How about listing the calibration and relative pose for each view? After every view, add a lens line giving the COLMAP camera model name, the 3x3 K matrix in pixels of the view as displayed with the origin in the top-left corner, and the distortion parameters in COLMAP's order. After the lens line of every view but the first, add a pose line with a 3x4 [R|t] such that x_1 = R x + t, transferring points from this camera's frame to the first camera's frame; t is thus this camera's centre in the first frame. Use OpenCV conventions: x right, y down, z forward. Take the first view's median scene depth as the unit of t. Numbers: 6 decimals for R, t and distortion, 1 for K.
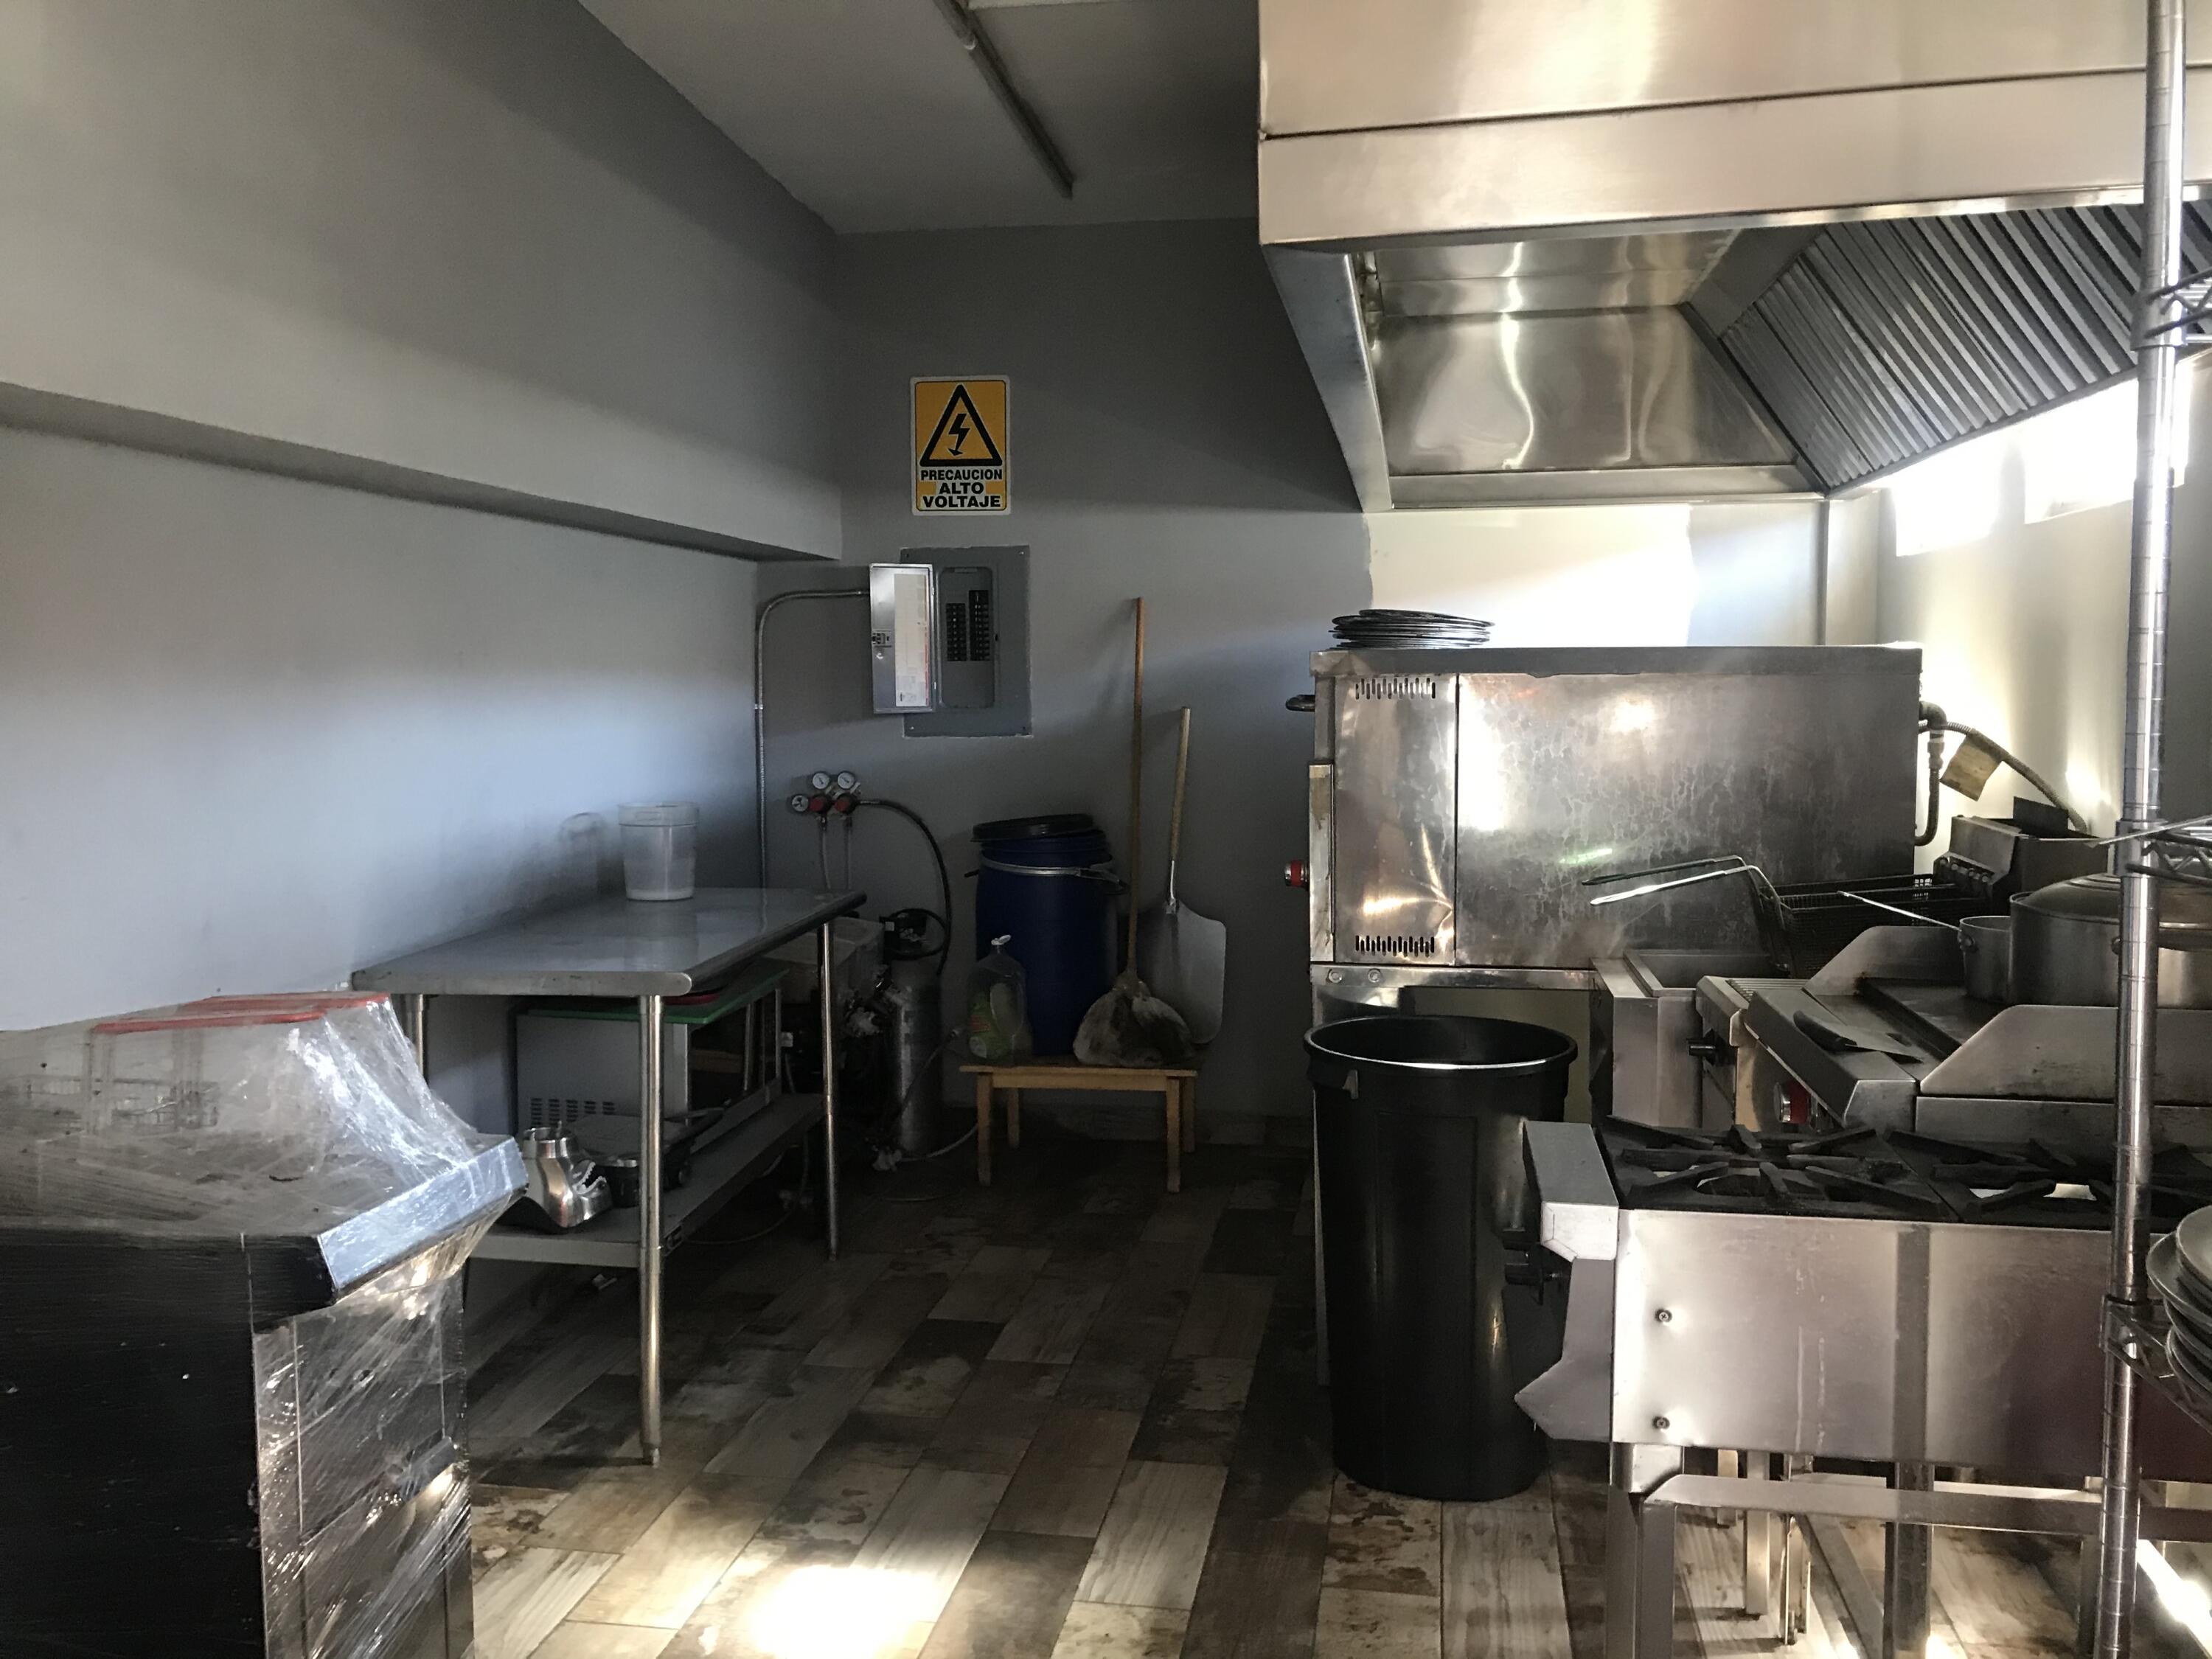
lens RADIAL K [[1849.3, 0, 1111.0], [0, 1849.3, 822.6], [0, 0, 1]] dist [0.036678, -0.030532]
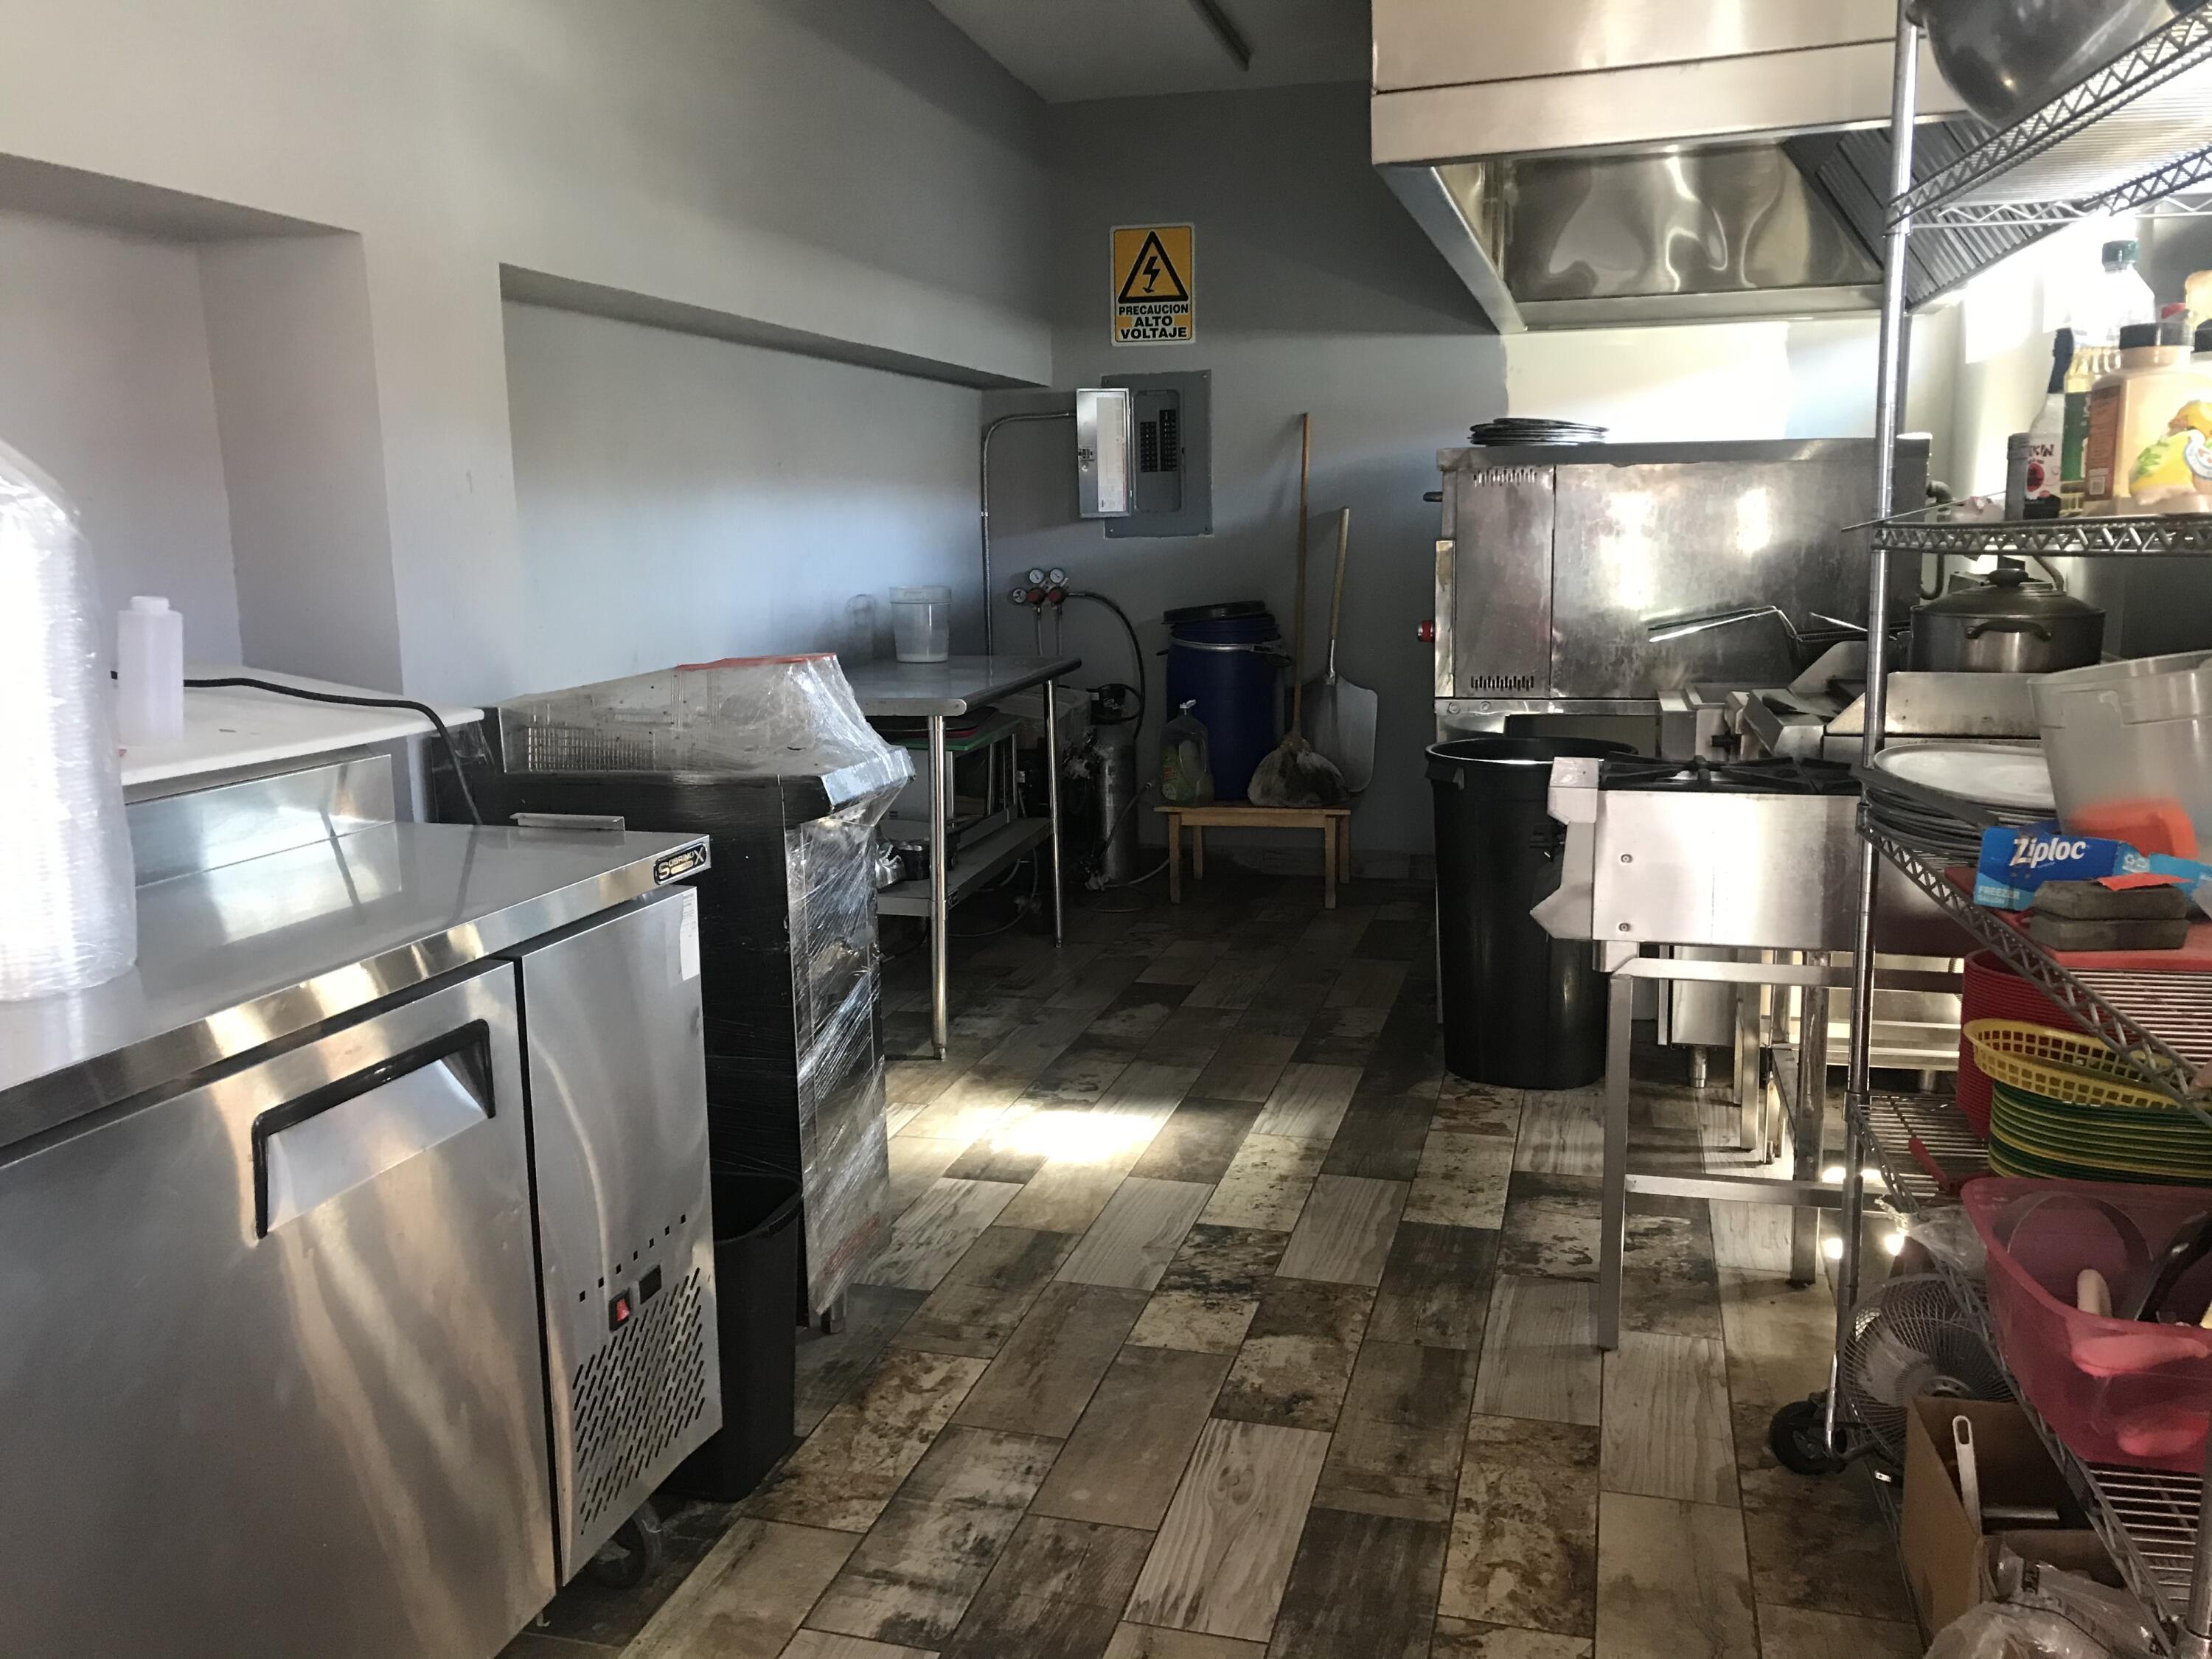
lens RADIAL K [[1849.3, 0, 1105.2], [0, 1849.3, 828.9], [0, 0, 1]] dist [0.036678, -0.030532]
pose [[0.995324, 0.002578, -0.096561, 0.004669], [0.006320, 0.995764, 0.091727, 0.045904], [0.096388, -0.091909, 0.991091, -0.289194]]
